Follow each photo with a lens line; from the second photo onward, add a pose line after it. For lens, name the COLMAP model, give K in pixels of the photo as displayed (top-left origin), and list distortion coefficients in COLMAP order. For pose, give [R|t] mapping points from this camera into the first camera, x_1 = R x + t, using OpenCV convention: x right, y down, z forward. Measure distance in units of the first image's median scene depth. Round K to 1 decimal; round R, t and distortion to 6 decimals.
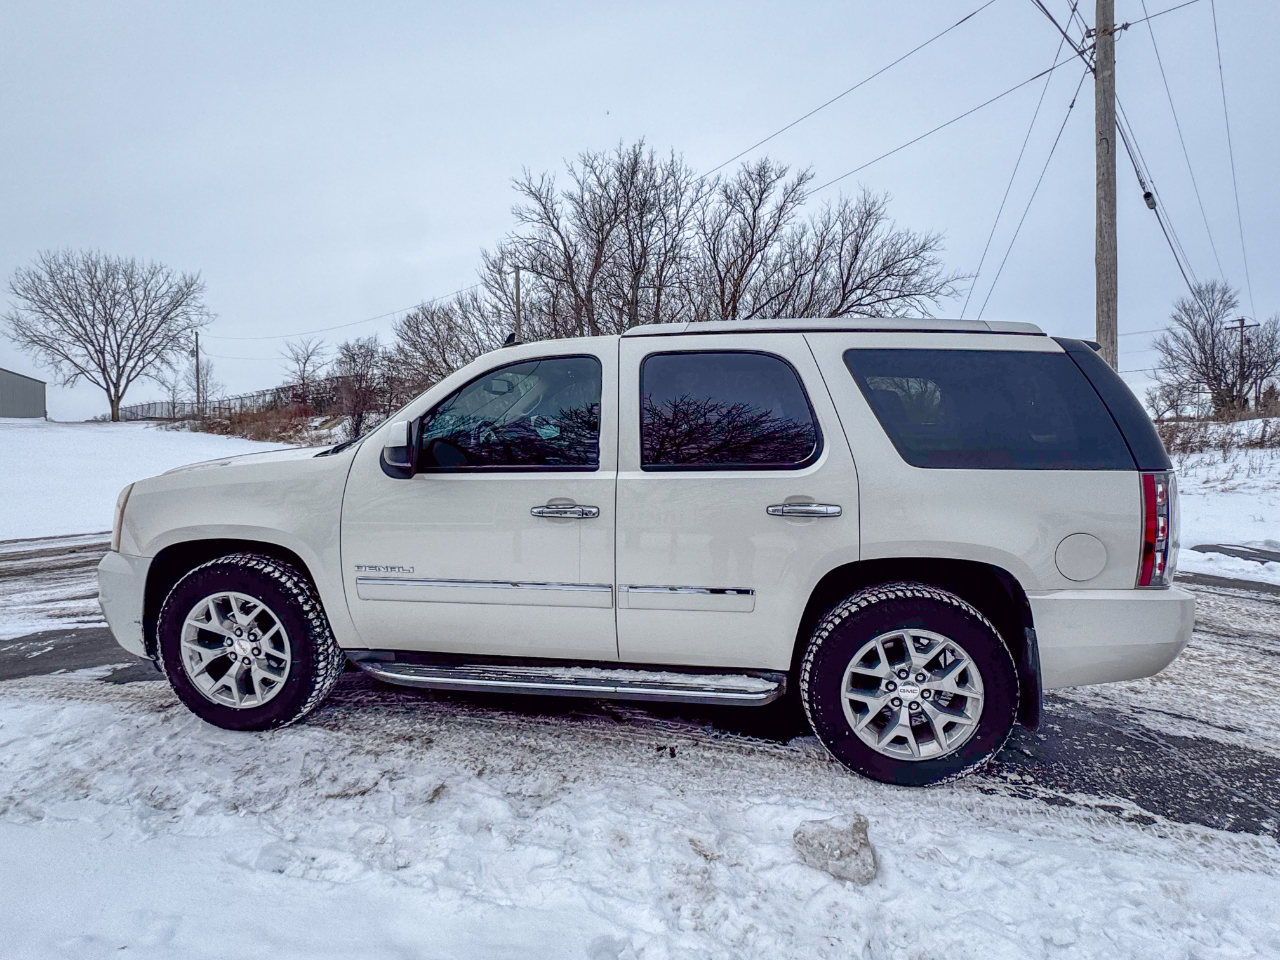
lens RADIAL K [[704.8, 0, 640.4], [0, 704.8, 465.2], [0, 0, 1]] dist [0.001716, 0.001735]
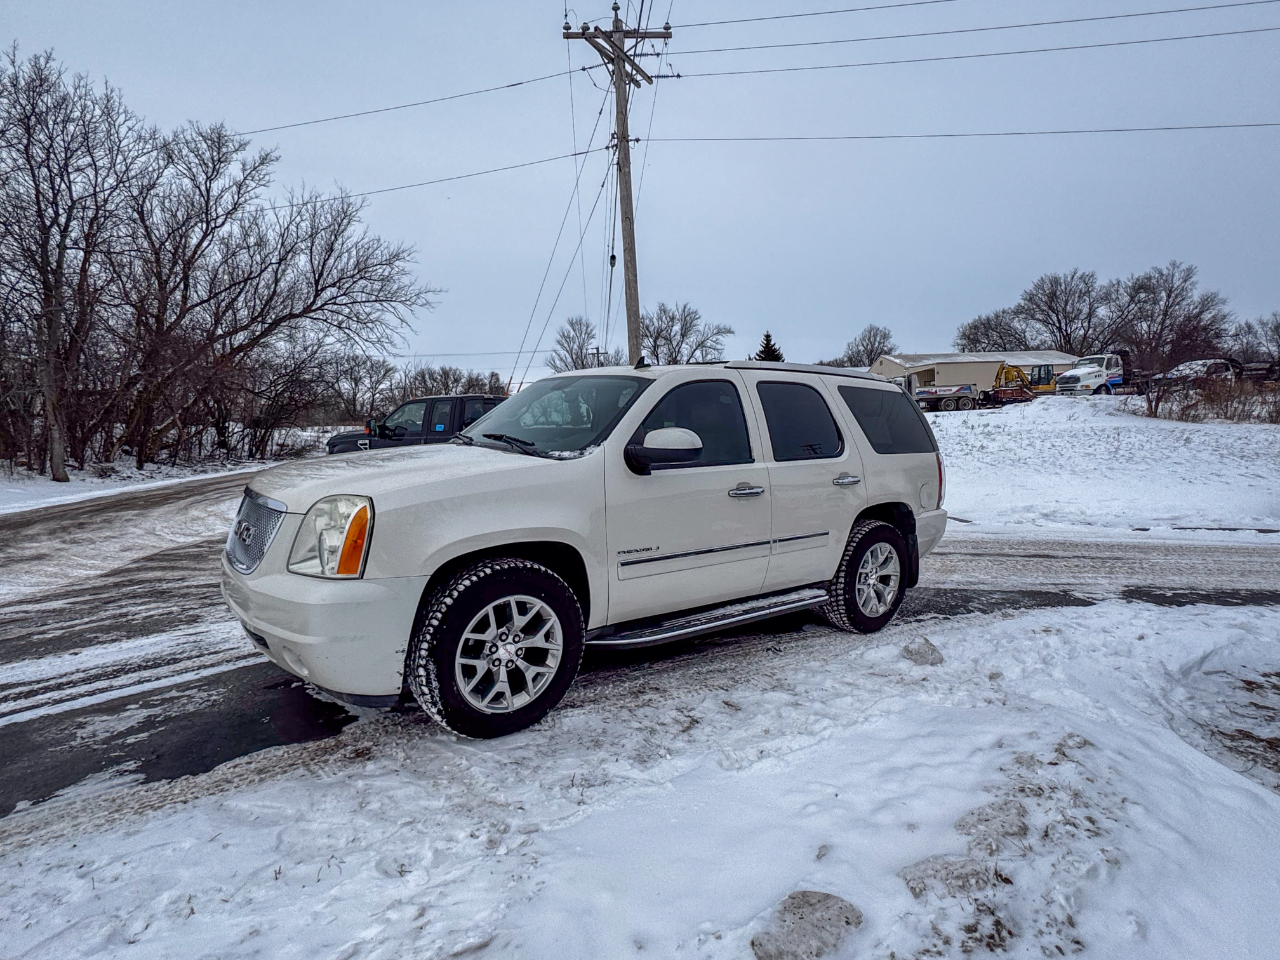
lens RADIAL K [[685.0, 0, 640.0], [0, 685.0, 480.0], [0, 0, 1]] dist [0.001148, 0.000176]
pose [[0.699910, -0.054318, 0.712162, -0.259352], [0.036783, 0.998522, 0.040009, -0.004424], [-0.713283, -0.001808, 0.700874, 0.041123]]
